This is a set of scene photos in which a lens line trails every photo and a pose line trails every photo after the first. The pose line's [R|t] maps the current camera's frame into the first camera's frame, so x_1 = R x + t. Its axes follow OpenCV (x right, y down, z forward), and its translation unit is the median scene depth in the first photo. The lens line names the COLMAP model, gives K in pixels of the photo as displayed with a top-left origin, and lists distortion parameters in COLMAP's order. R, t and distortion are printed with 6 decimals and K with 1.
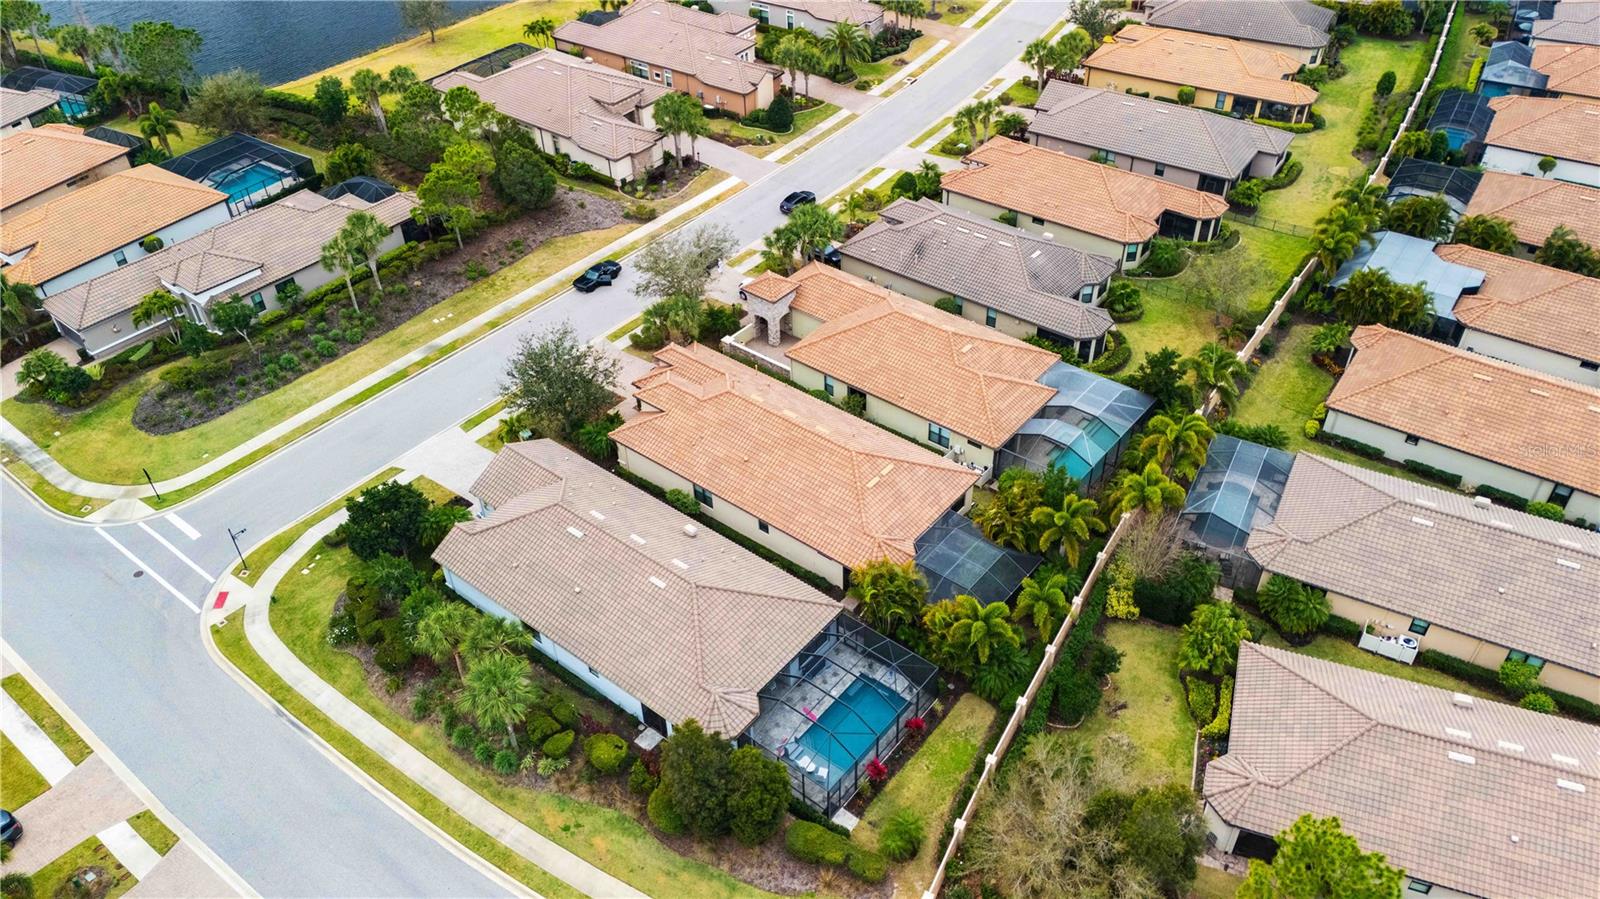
lens RADIAL K [[1168.3, 0, 806.8], [0, 1168.3, 448.0], [0, 0, 1]] dist [0.054593, -0.041008]
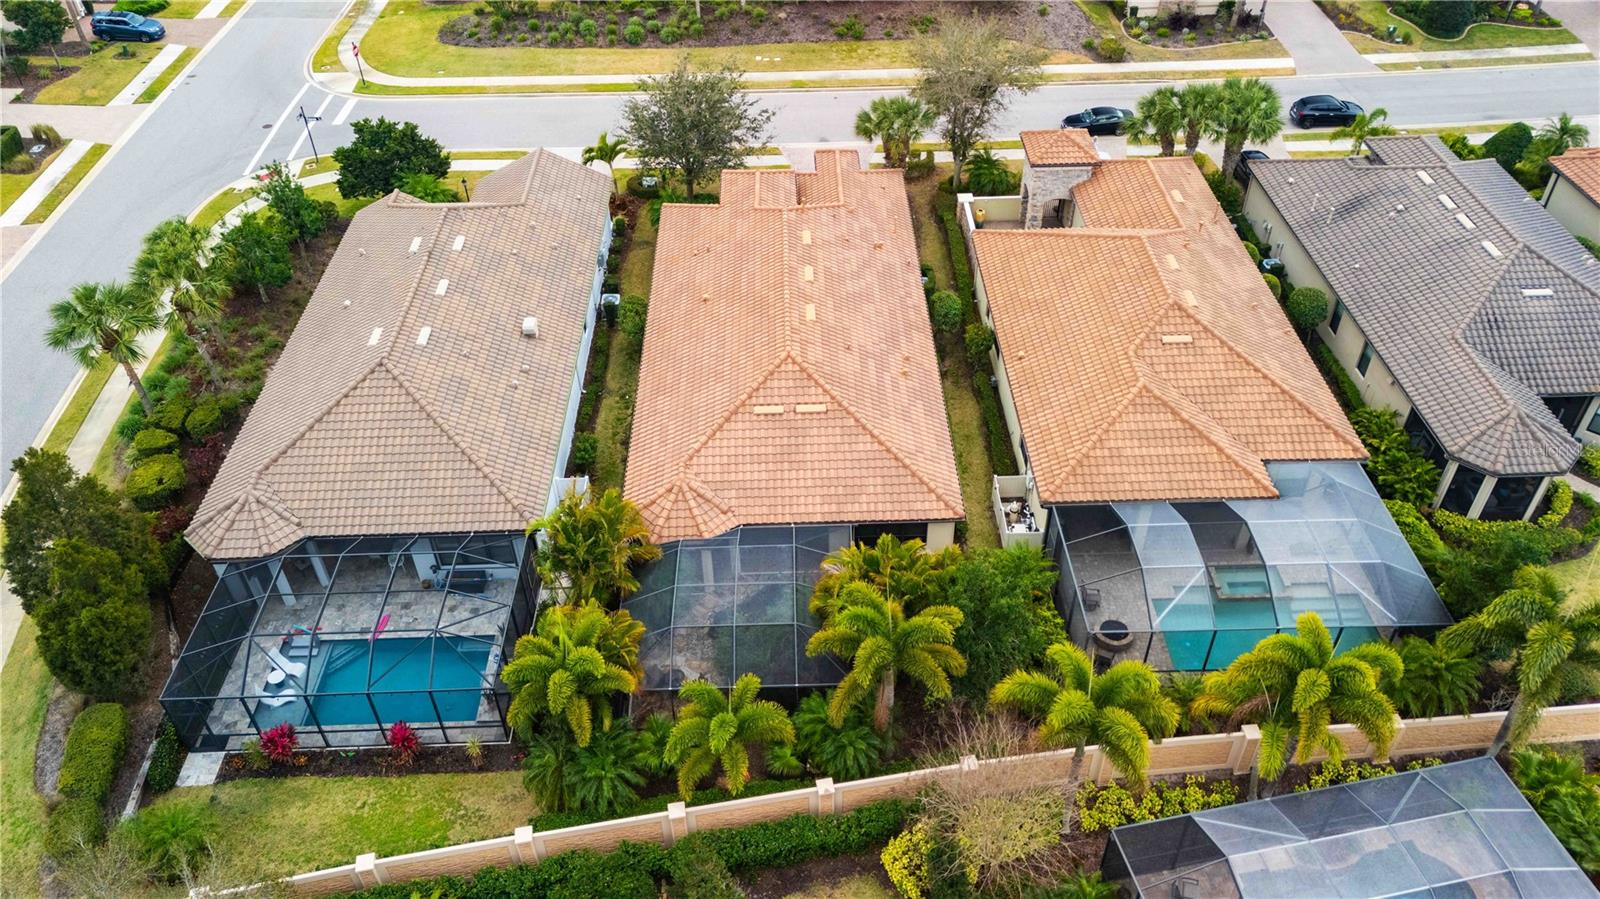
lens RADIAL K [[1168.3, 0, 806.8], [0, 1168.3, 448.0], [0, 0, 1]] dist [0.054593, -0.041008]
pose [[0.640078, 0.503835, -0.580043, 0.342175], [-0.483706, 0.850820, 0.205266, -0.068002], [0.596932, 0.149184, 0.788299, 0.462879]]
